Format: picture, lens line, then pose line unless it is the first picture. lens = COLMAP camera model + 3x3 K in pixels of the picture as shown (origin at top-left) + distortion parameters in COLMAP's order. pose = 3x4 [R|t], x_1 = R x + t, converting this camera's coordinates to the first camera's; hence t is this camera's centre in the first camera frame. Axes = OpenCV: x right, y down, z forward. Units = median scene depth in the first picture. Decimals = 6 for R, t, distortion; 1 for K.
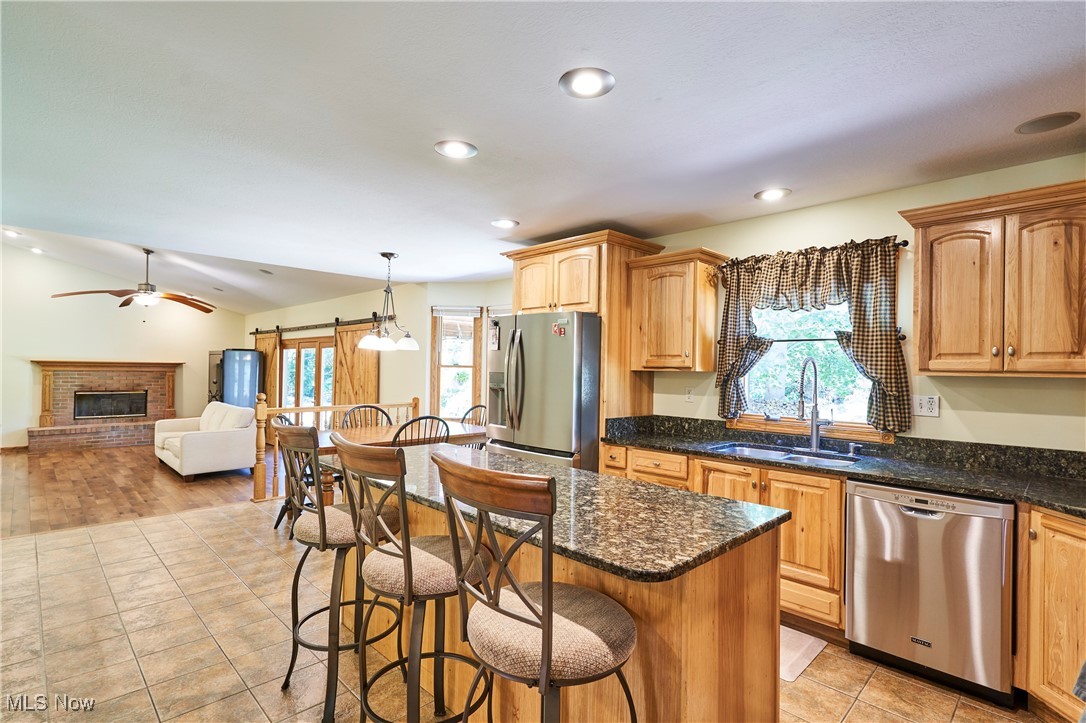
lens RADIAL K [[510.0, 0, 542.2], [0, 510.0, 366.0], [0, 0, 1]] dist [0.001259, 0.000746]
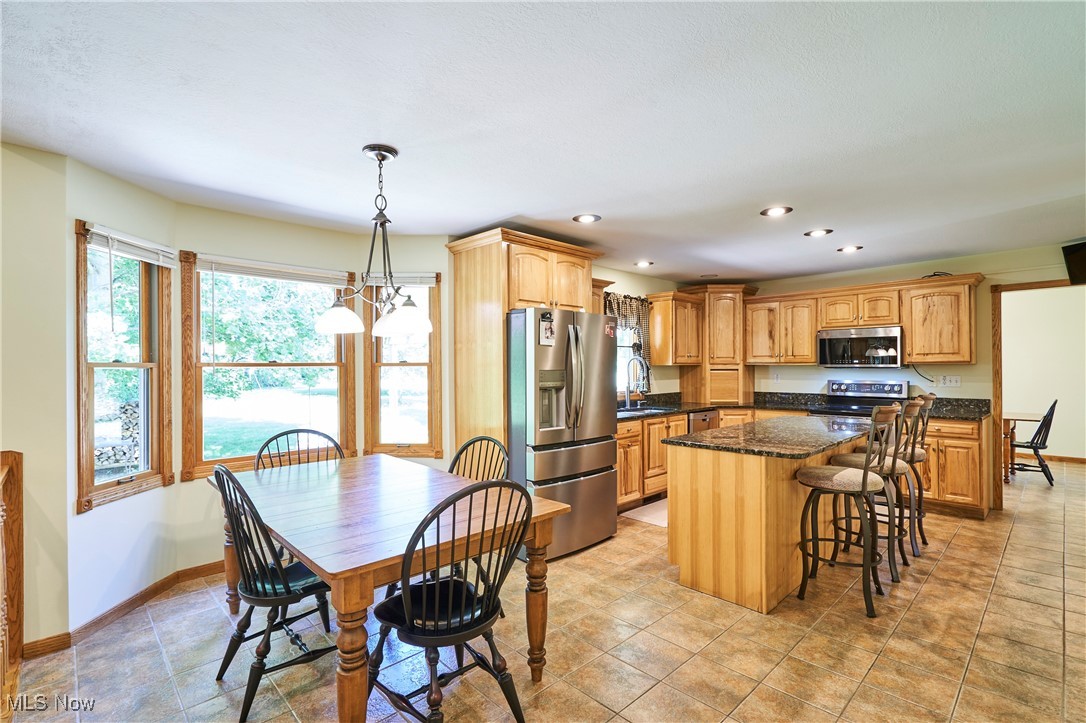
lens RADIAL K [[502.4, 0, 543.0], [0, 502.4, 361.5], [0, 0, 1]] dist [0.000421, 0.000081]
pose [[0.028117, -0.004396, 0.999595, -1.269048], [0.006476, 0.999970, 0.004216, -0.008045], [-0.999584, 0.006355, 0.028145, 1.277693]]
